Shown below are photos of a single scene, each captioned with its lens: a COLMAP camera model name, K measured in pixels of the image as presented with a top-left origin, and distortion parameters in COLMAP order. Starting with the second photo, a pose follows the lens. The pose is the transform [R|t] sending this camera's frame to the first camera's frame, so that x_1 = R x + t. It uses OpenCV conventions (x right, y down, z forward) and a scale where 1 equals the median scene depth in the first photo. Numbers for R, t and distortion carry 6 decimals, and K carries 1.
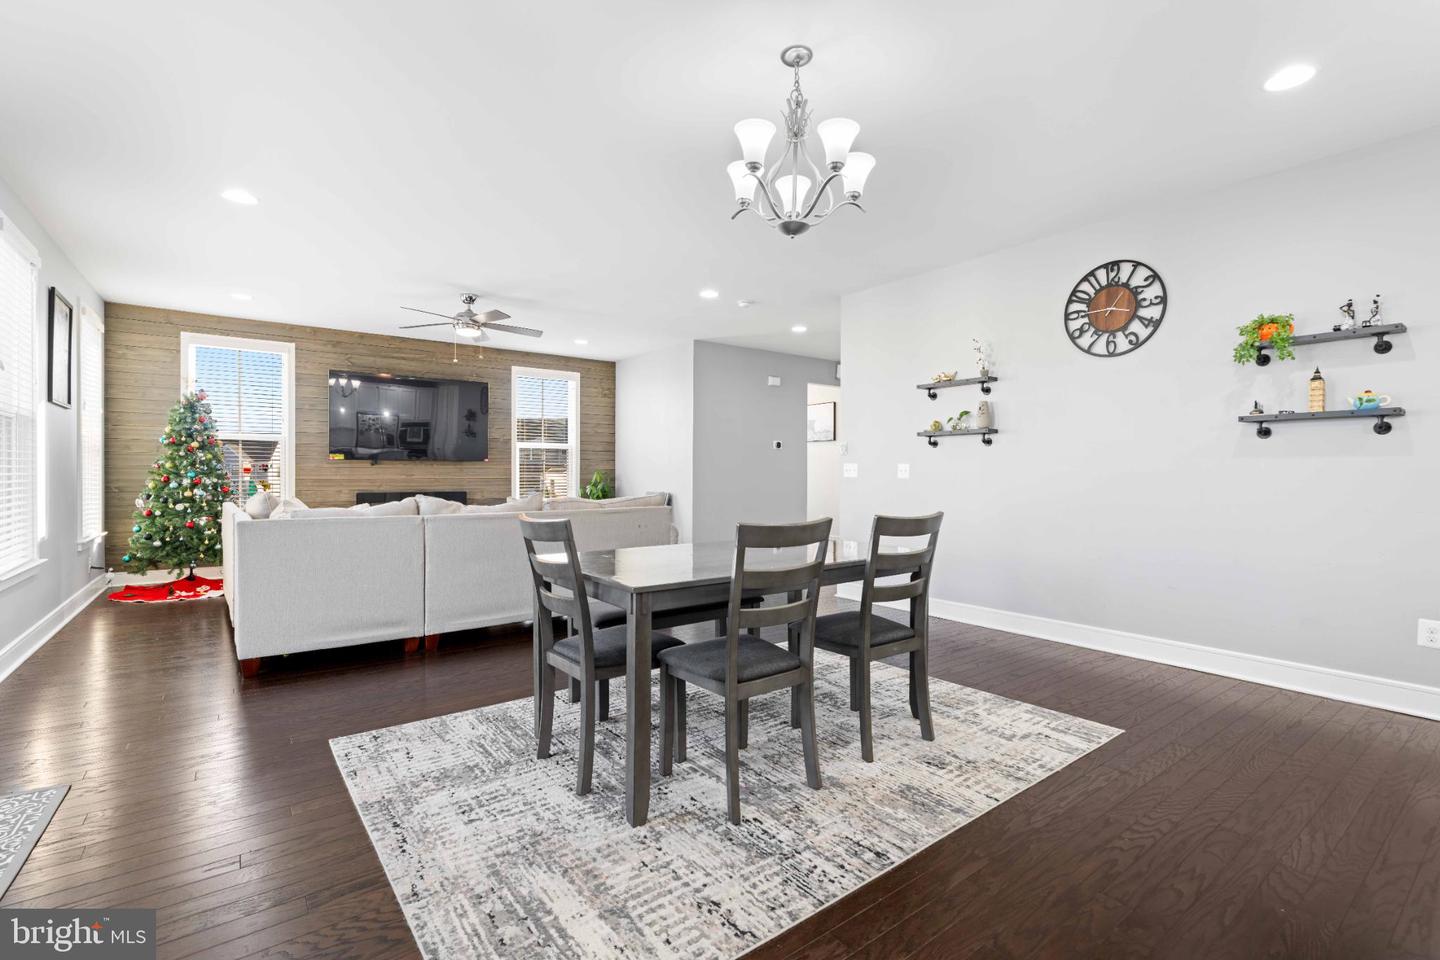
lens RADIAL K [[653.8, 0, 731.2], [0, 653.8, 471.9], [0, 0, 1]] dist [-0.007315, 0.003380]
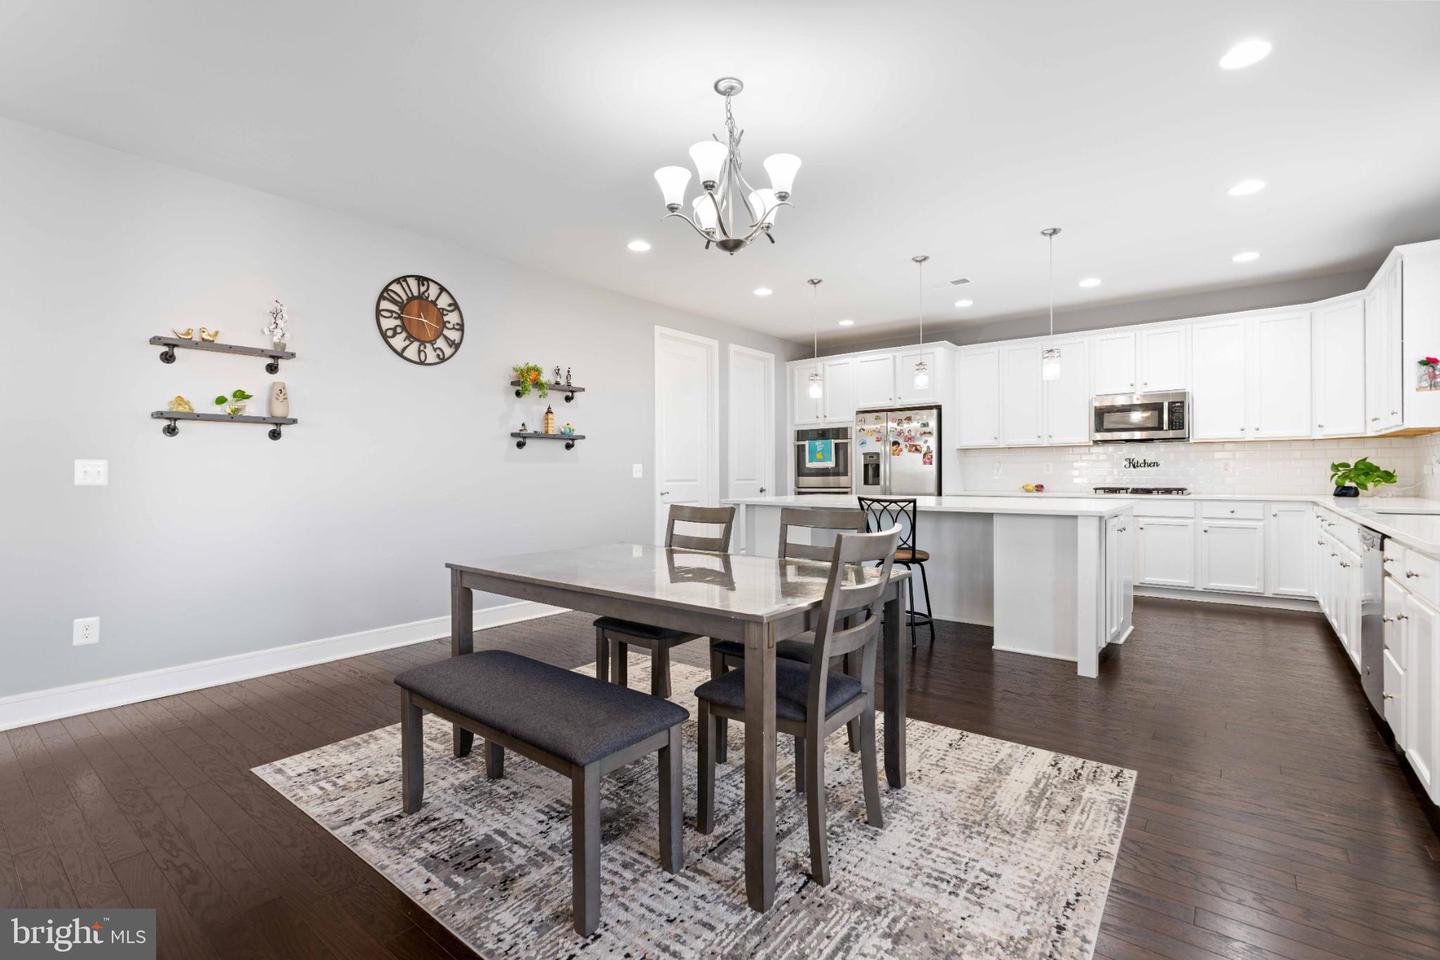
lens RADIAL K [[653.8, 0, 727.5], [0, 653.8, 471.7], [0, 0, 1]] dist [-0.007315, 0.003380]
pose [[-0.252962, -0.000425, 0.967476, -0.439246], [0.002884, 0.999995, 0.001194, -0.000948], [-0.967472, 0.003092, -0.252959, 0.595526]]
